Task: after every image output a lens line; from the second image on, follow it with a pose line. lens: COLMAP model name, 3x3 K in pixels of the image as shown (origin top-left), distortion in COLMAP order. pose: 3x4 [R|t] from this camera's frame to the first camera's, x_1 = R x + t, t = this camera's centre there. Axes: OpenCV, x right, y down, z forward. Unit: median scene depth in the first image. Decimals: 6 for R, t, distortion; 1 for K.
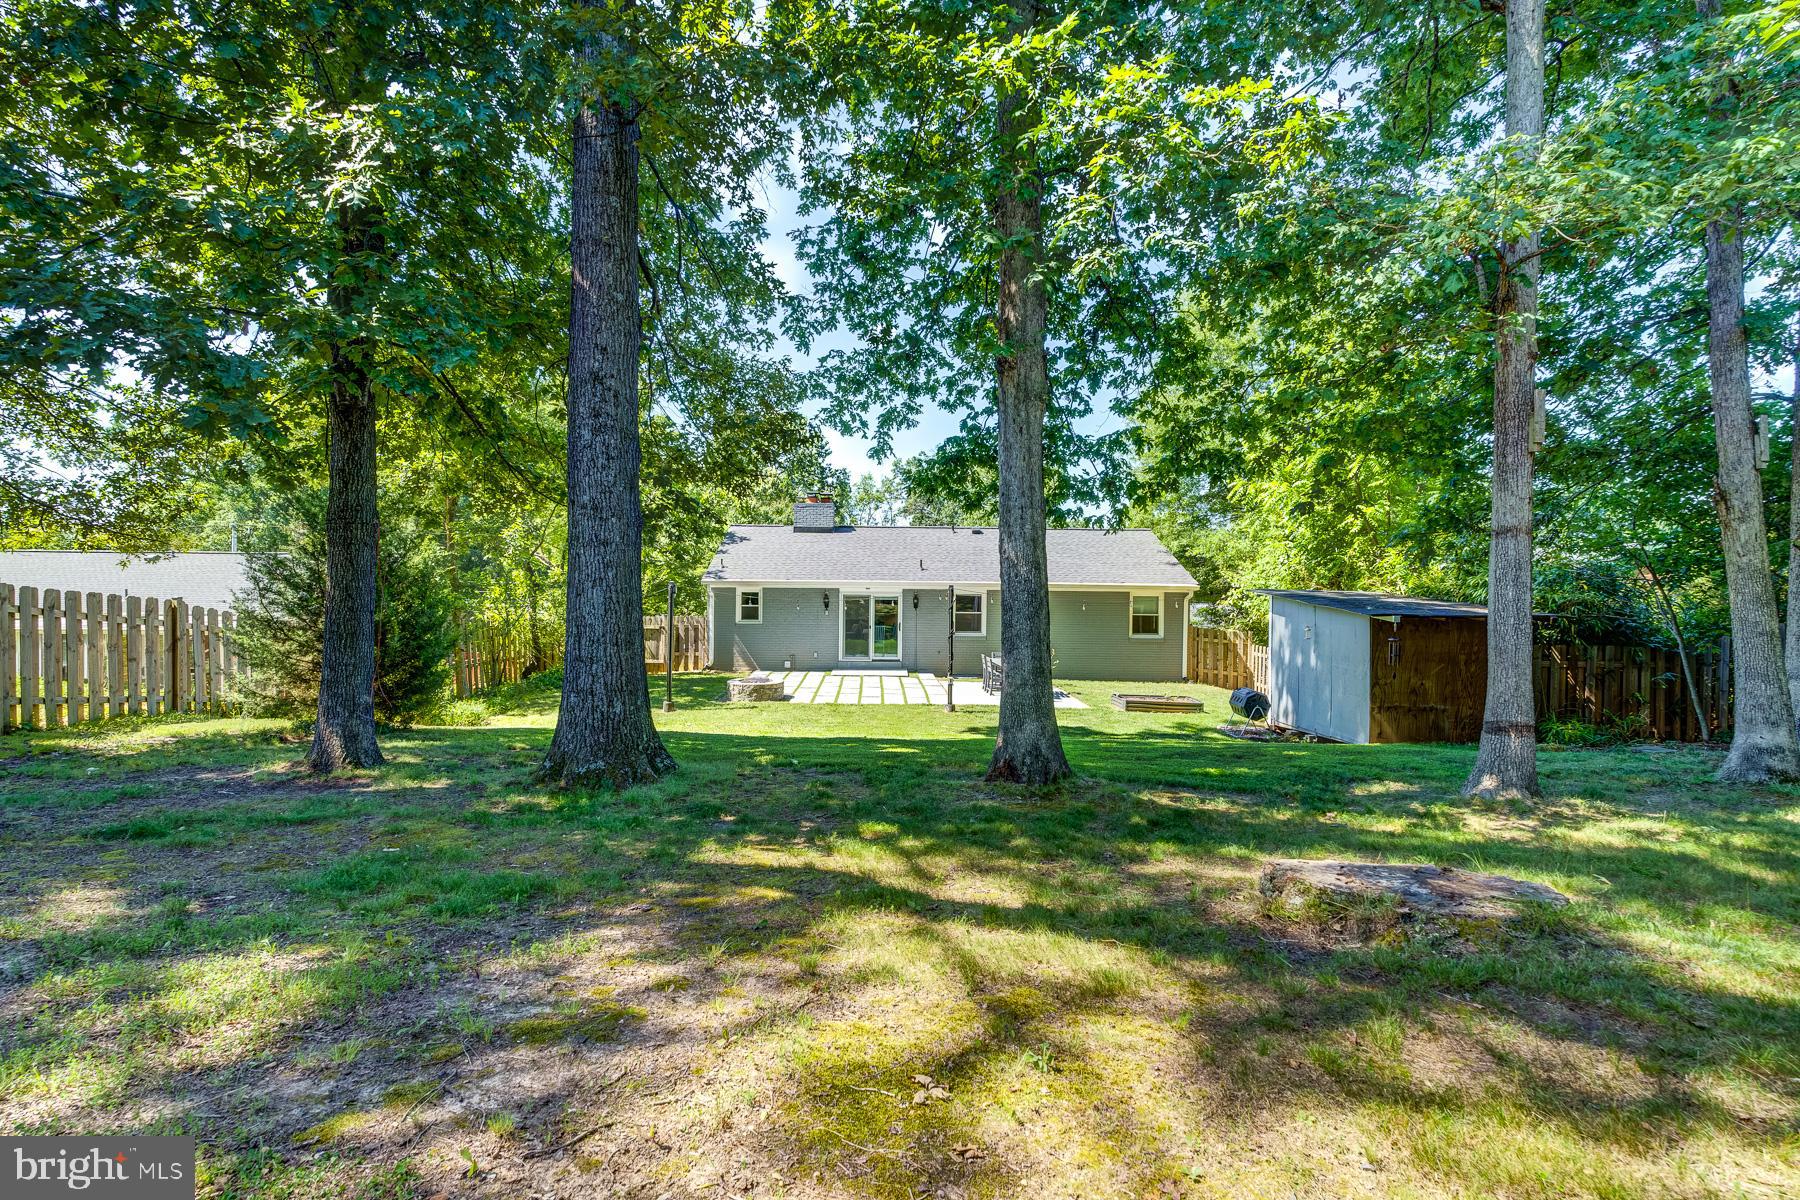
lens RADIAL K [[801.6, 0, 894.1], [0, 801.6, 591.6], [0, 0, 1]] dist [-0.000230, -0.001061]
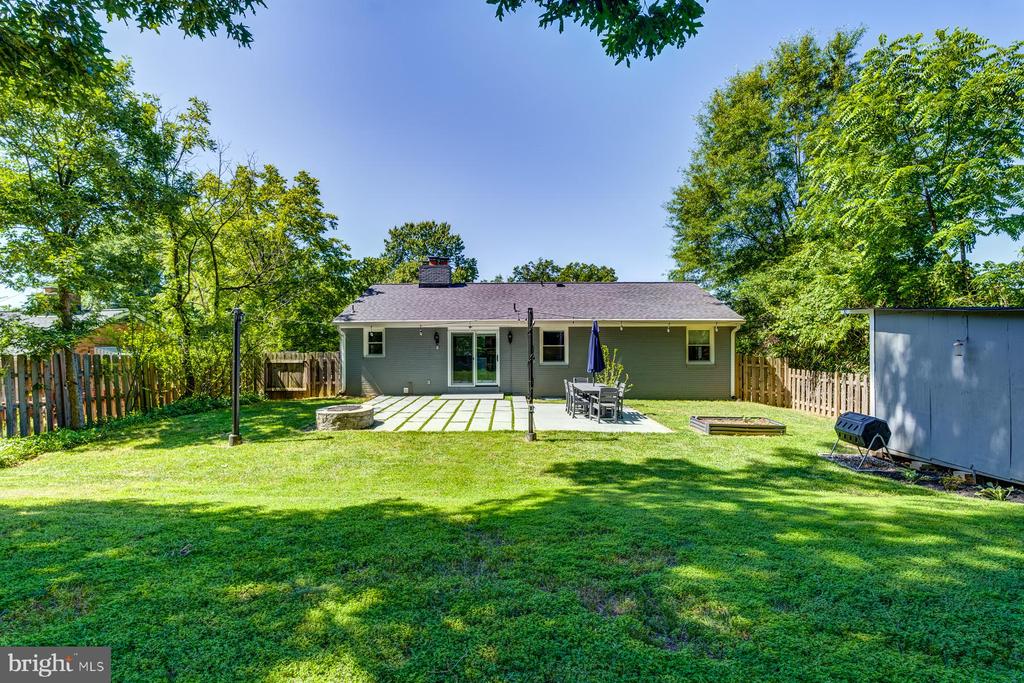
lens RADIAL K [[456.0, 0, 514.8], [0, 456.0, 343.7], [0, 0, 1]] dist [-0.000230, -0.001061]
pose [[0.999854, -0.015681, -0.006799, 0.038669], [0.015667, 0.999875, -0.002134, 0.024038], [0.006831, 0.002027, 0.999975, 0.307599]]
